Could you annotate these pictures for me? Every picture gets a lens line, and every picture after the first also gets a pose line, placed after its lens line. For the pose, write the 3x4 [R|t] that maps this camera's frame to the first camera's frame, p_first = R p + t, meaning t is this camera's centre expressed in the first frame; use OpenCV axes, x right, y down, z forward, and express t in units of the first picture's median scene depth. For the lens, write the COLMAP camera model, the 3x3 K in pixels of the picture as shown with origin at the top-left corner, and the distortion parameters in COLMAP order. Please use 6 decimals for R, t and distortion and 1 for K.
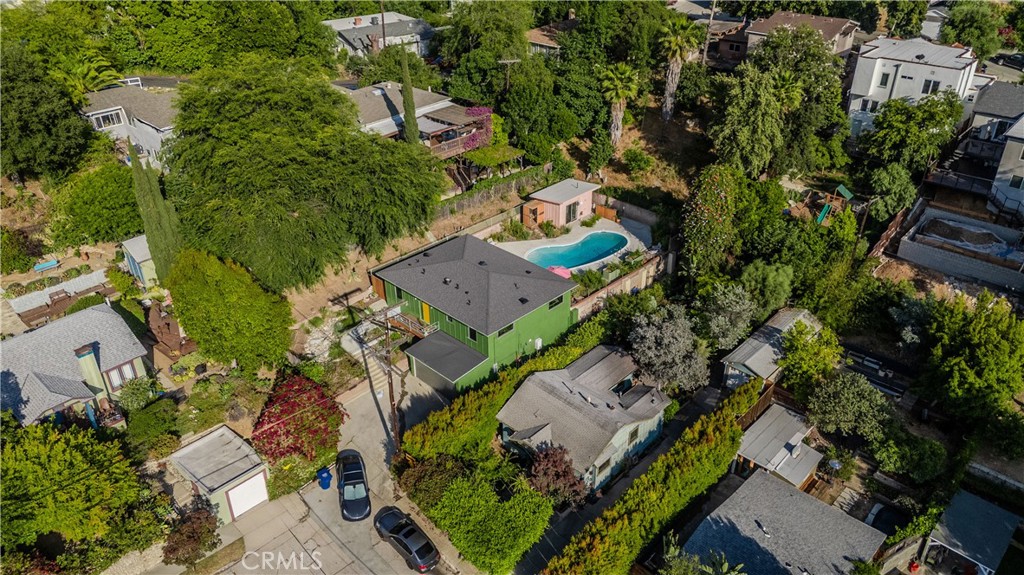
lens RADIAL K [[748.5, 0, 512.0], [0, 748.5, 287.5], [0, 0, 1]] dist [0.072197, -0.084528]
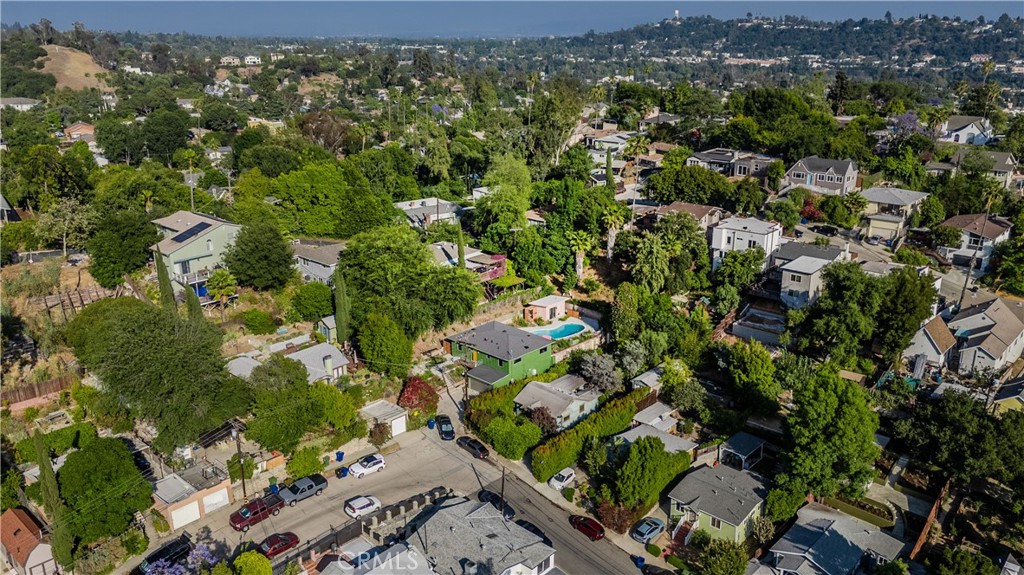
lens RADIAL K [[748.5, 0, 512.0], [0, 748.5, 287.5], [0, 0, 1]] dist [0.072197, -0.084528]
pose [[0.999979, -0.000822, 0.006382, -0.026217], [0.002151, 0.977443, -0.211190, 0.210853], [-0.006065, 0.211199, 0.977424, -0.713627]]
